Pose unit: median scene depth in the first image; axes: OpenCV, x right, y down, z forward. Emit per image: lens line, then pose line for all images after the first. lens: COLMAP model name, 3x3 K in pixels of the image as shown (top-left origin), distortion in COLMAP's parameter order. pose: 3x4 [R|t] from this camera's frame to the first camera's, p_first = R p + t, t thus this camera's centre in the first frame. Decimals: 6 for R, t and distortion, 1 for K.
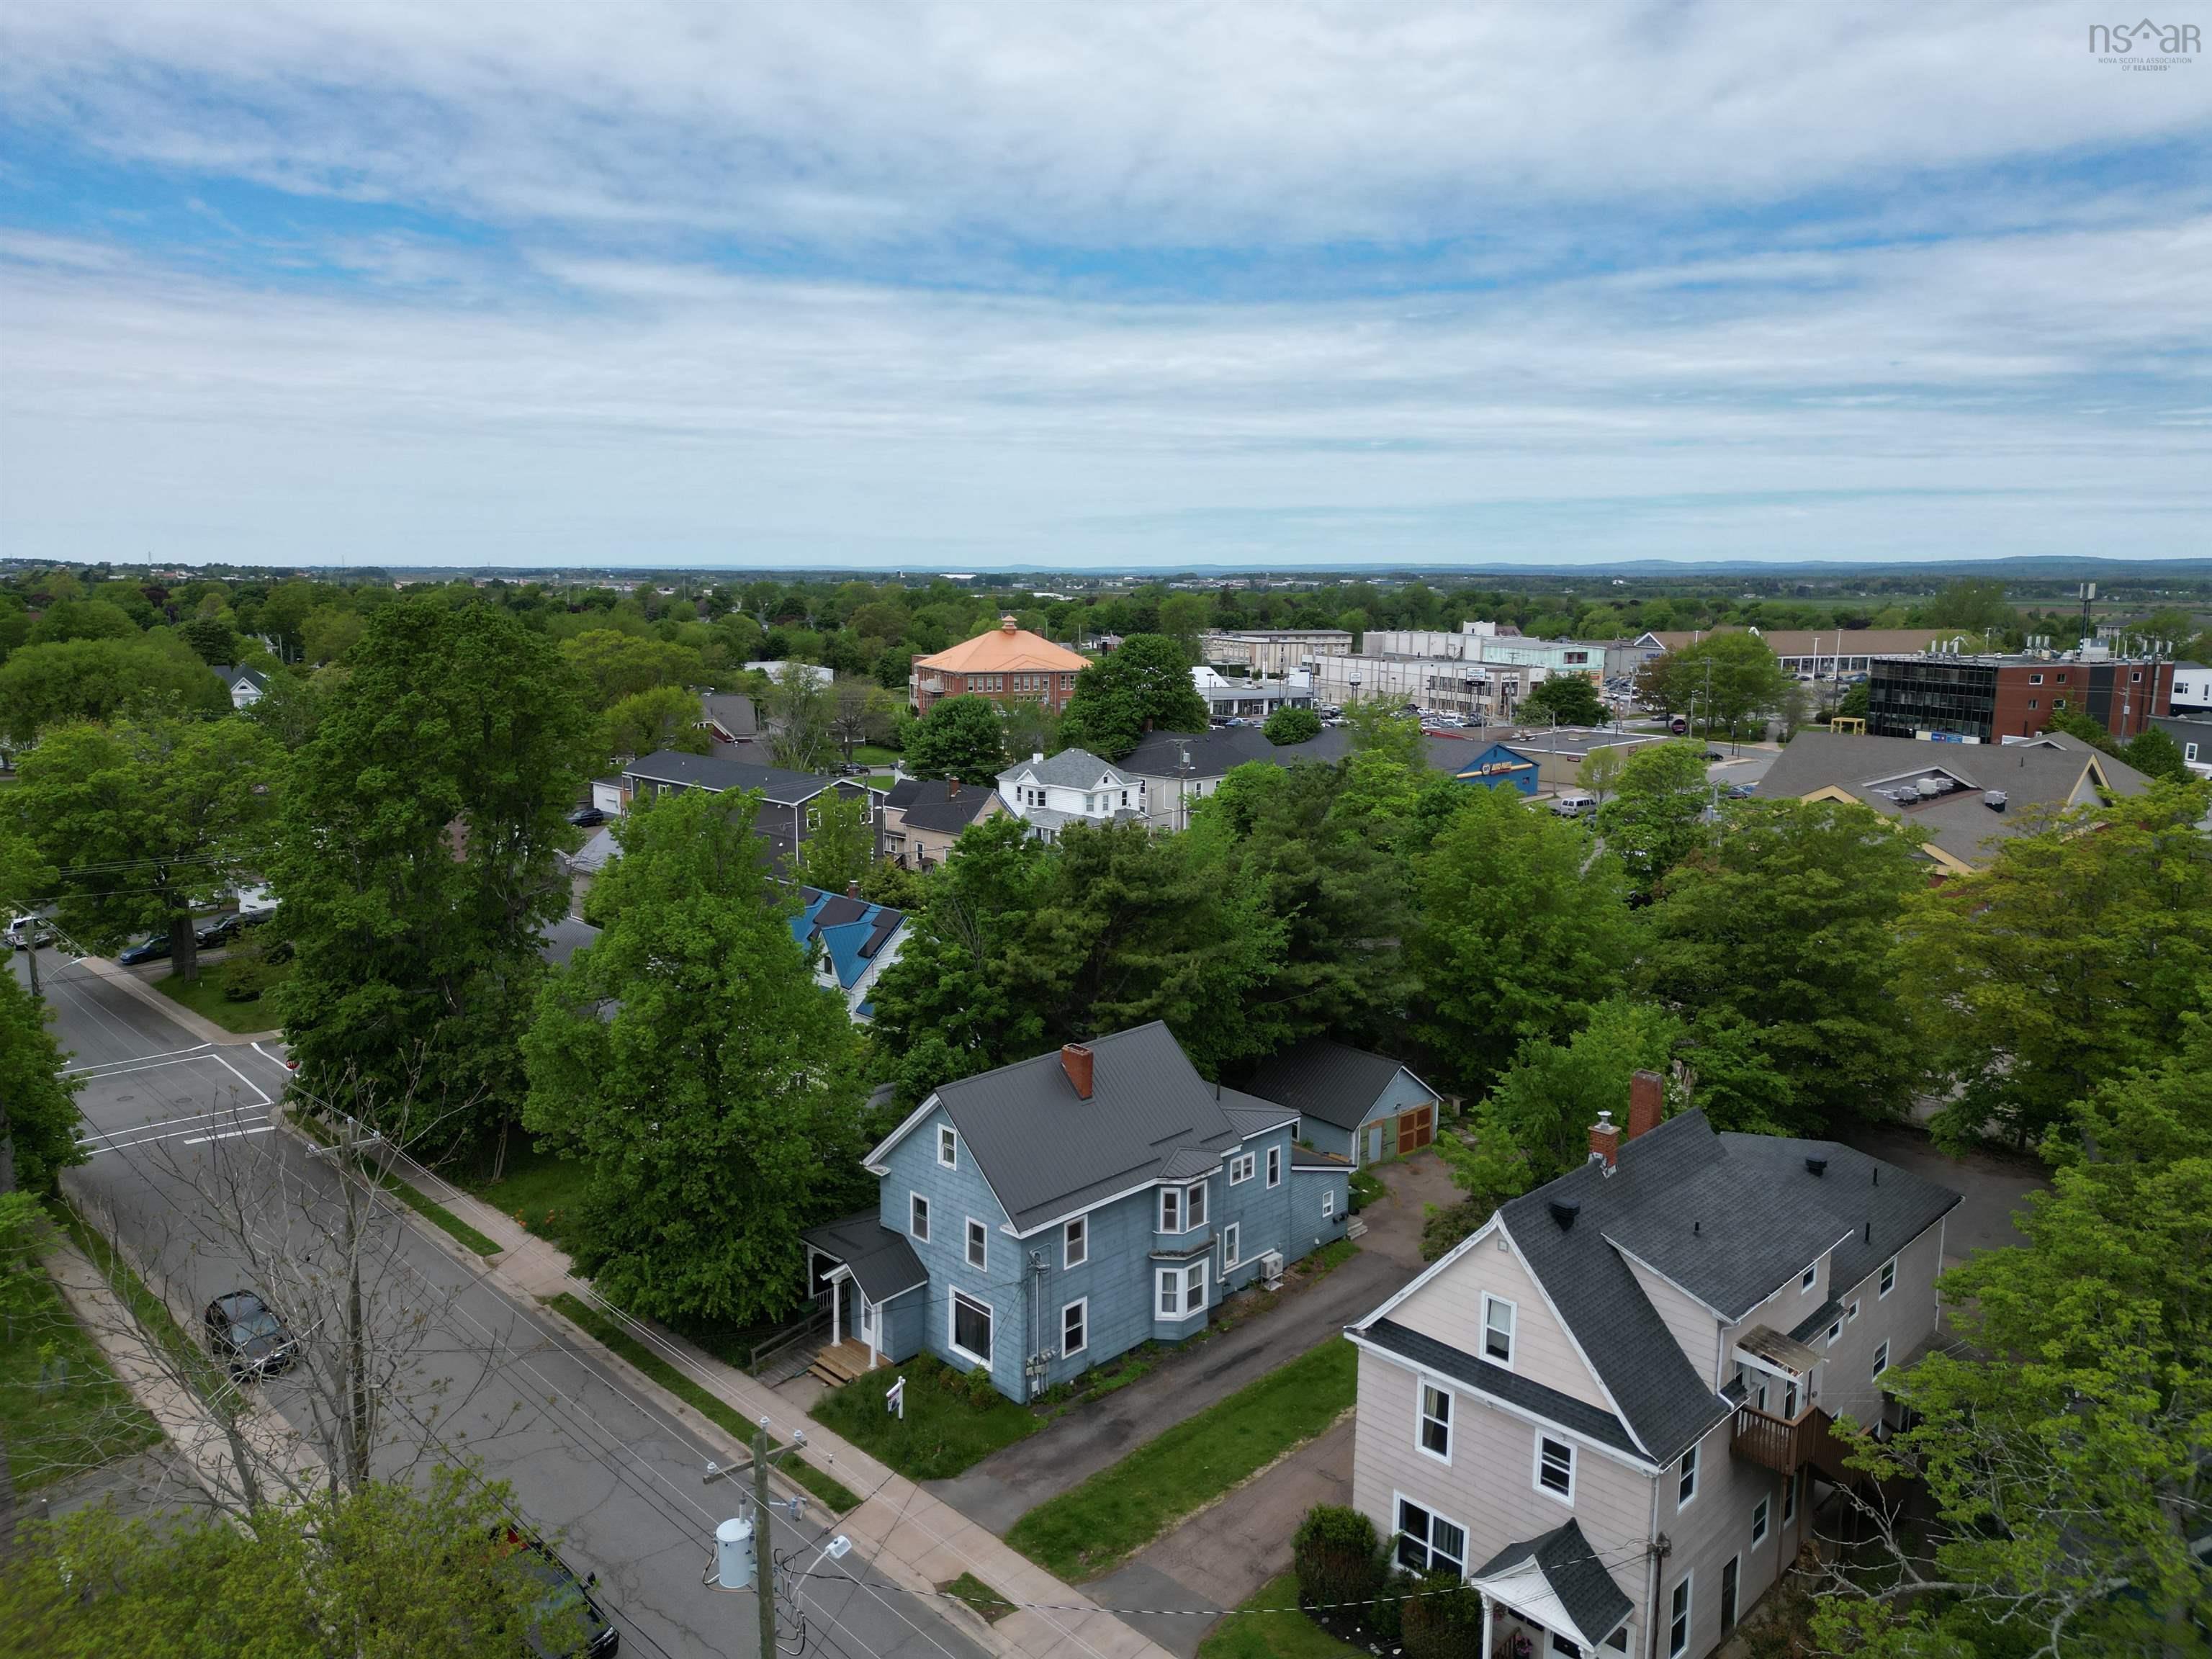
lens RADIAL K [[1544.5, 0, 1115.6], [0, 1544.5, 812.5], [0, 0, 1]] dist [0.058083, -0.054988]
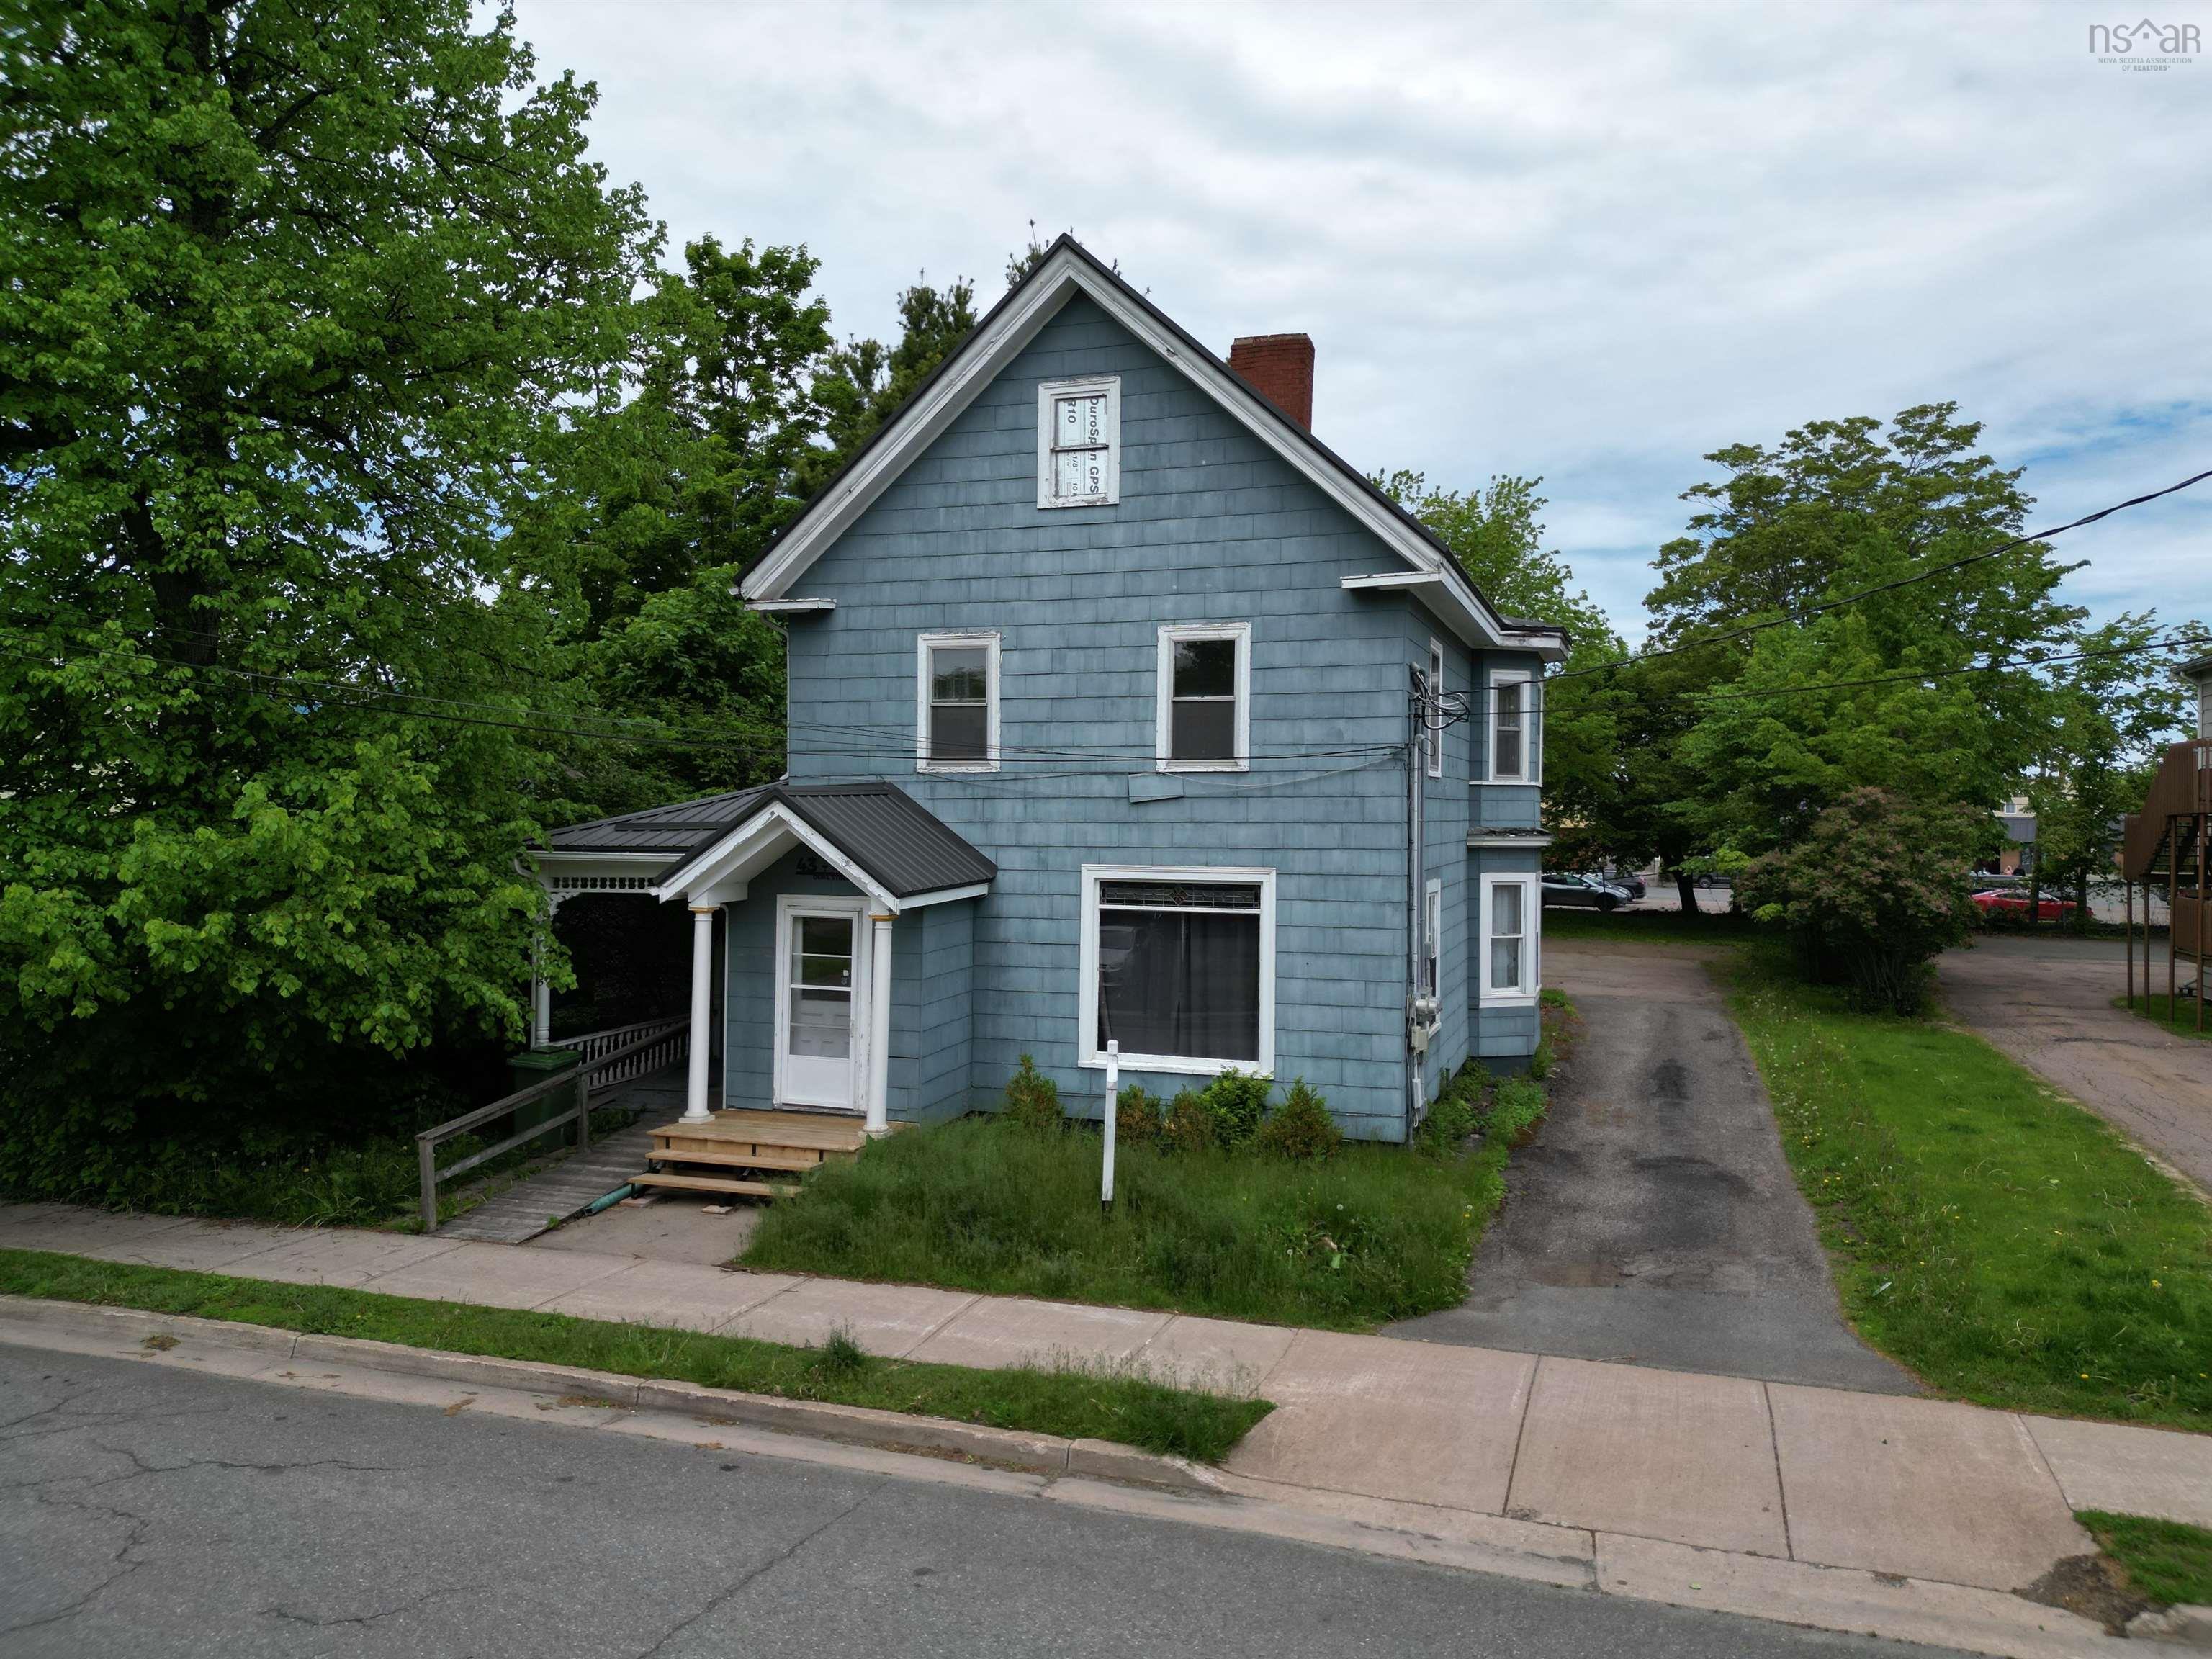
lens RADIAL K [[1544.5, 0, 1110.8], [0, 1544.5, 819.3], [0, 0, 1]] dist [0.058083, -0.054988]
pose [[0.902810, -0.001032, 0.430037, -0.240266], [0.066568, 0.988279, -0.137379, 0.332945], [-0.424855, 0.152653, 0.892298, 0.683801]]
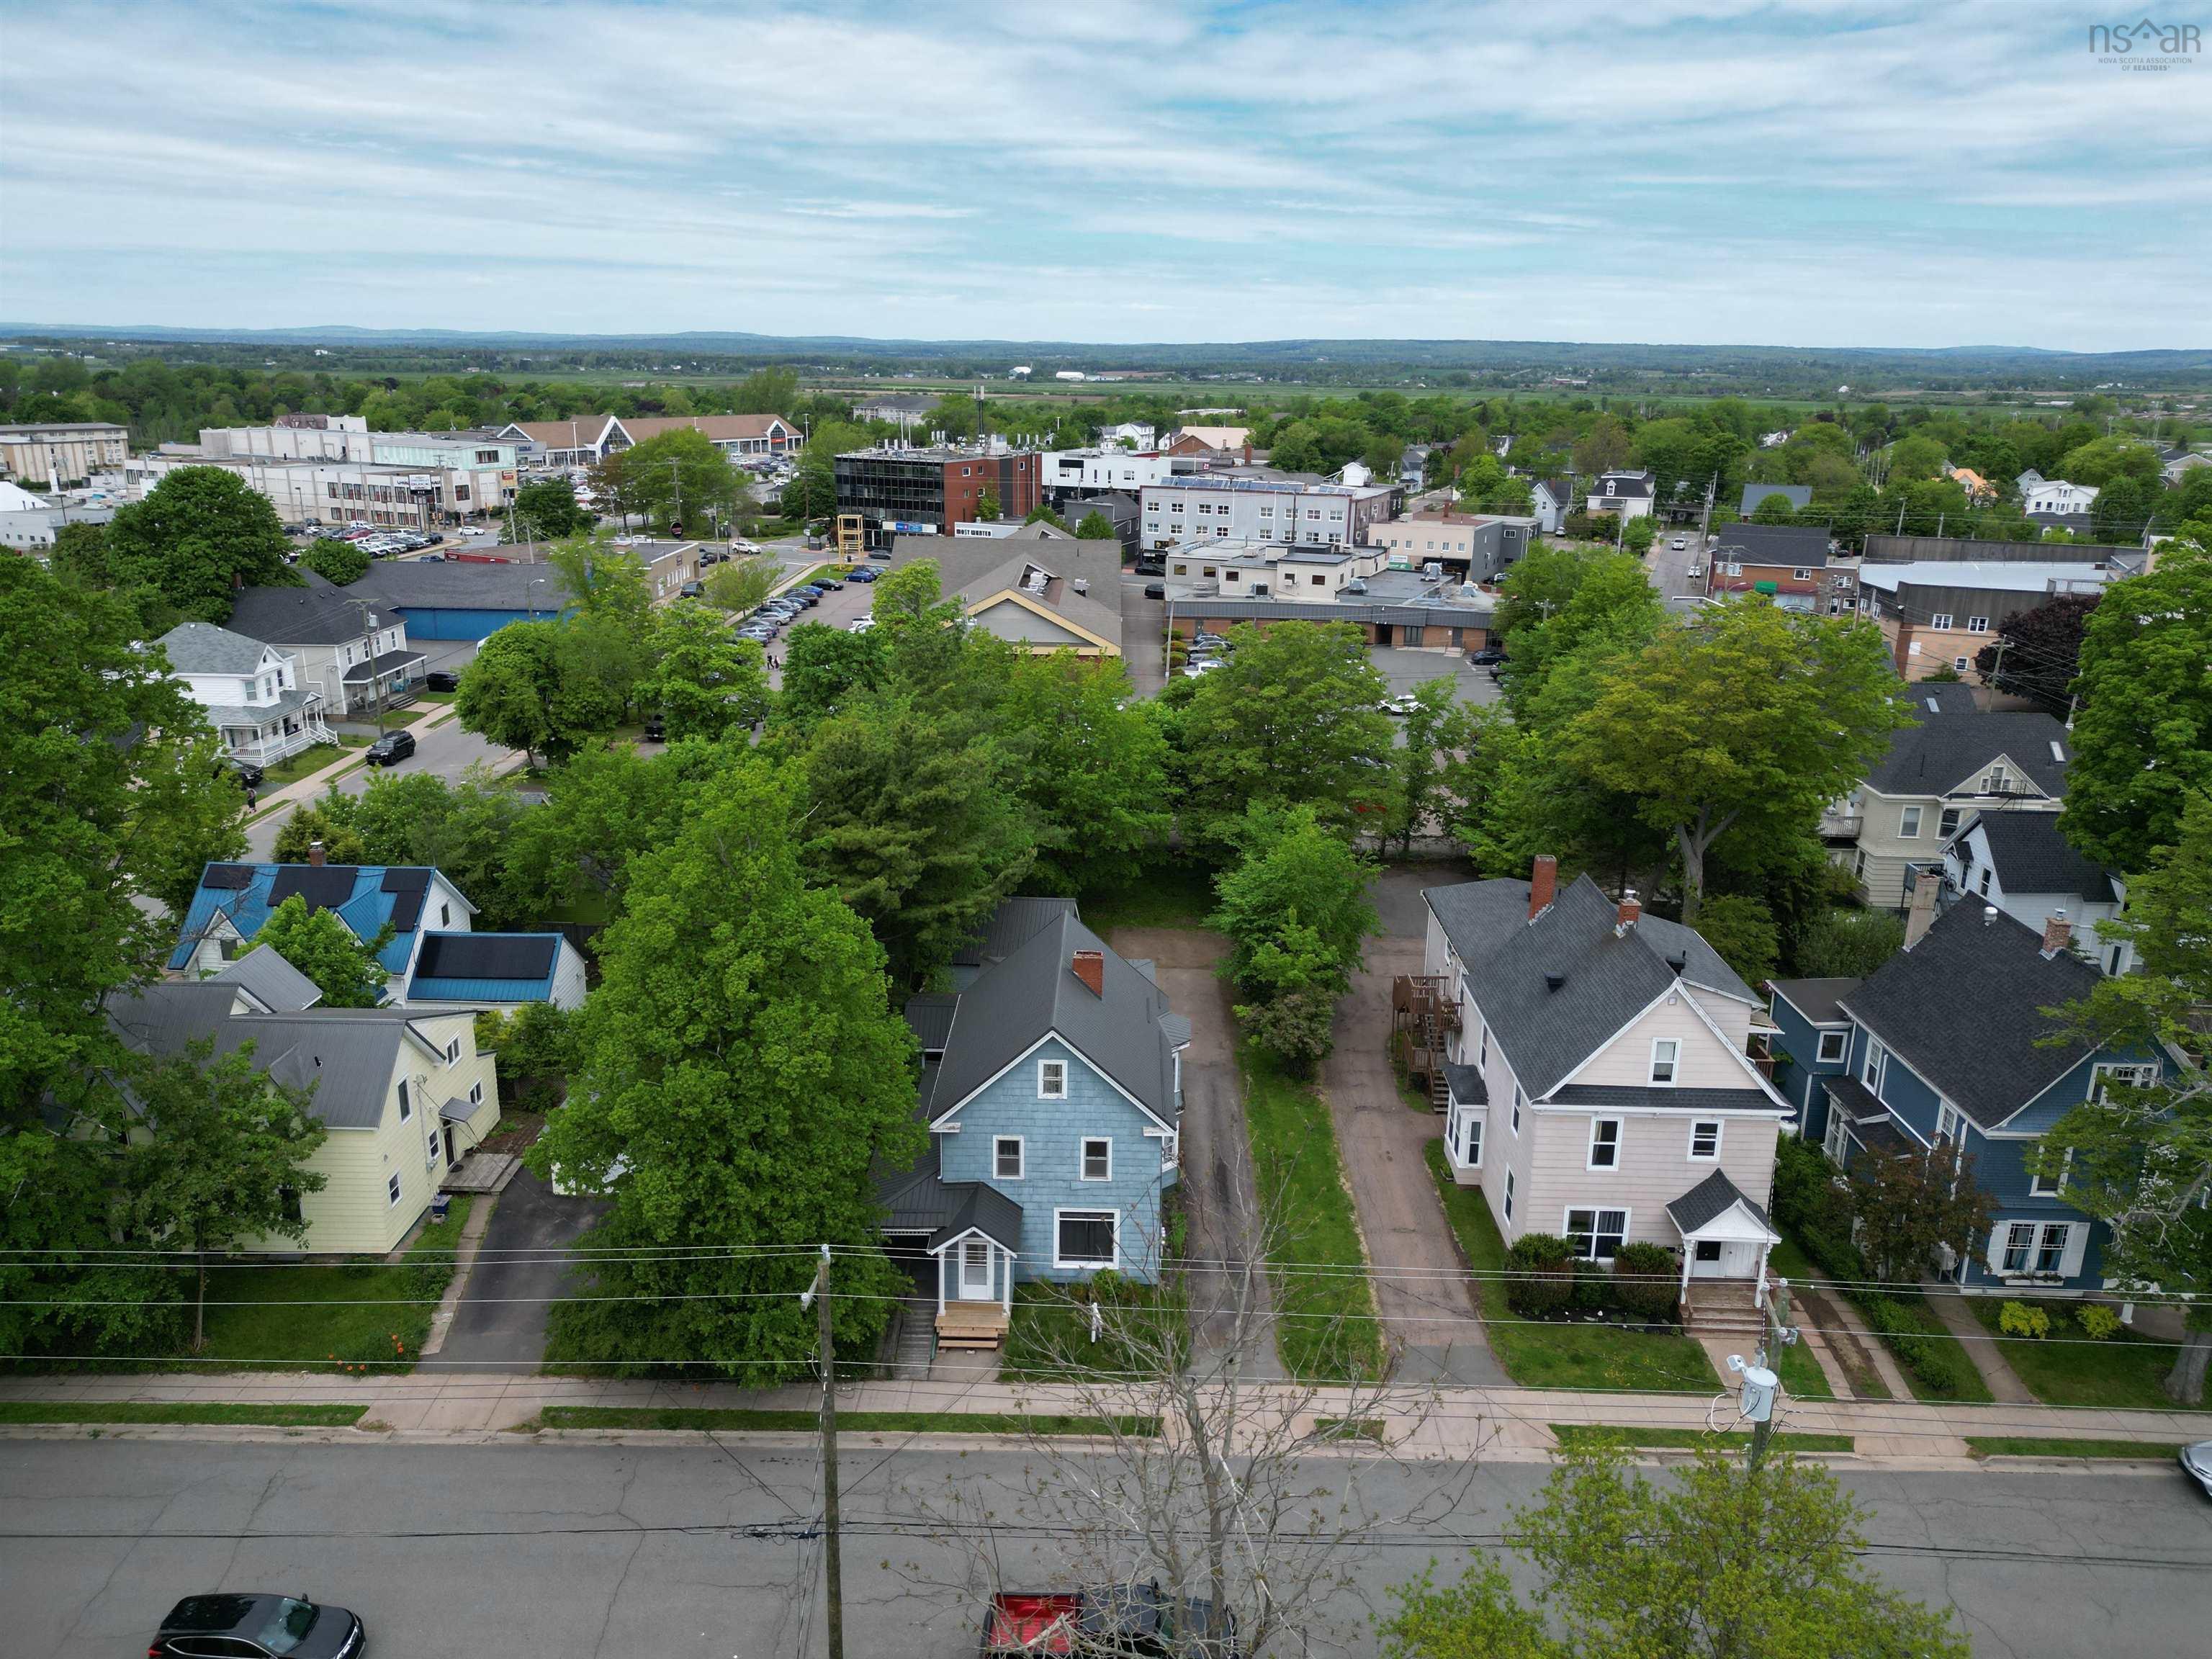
lens RADIAL K [[1544.5, 0, 1111.4], [0, 1544.5, 832.5], [0, 0, 1]] dist [0.058083, -0.054988]
pose [[0.716850, -0.199499, 0.668076, -0.689745], [0.096300, 0.977337, 0.188519, -0.118551], [-0.690545, -0.070804, 0.719816, 0.262335]]
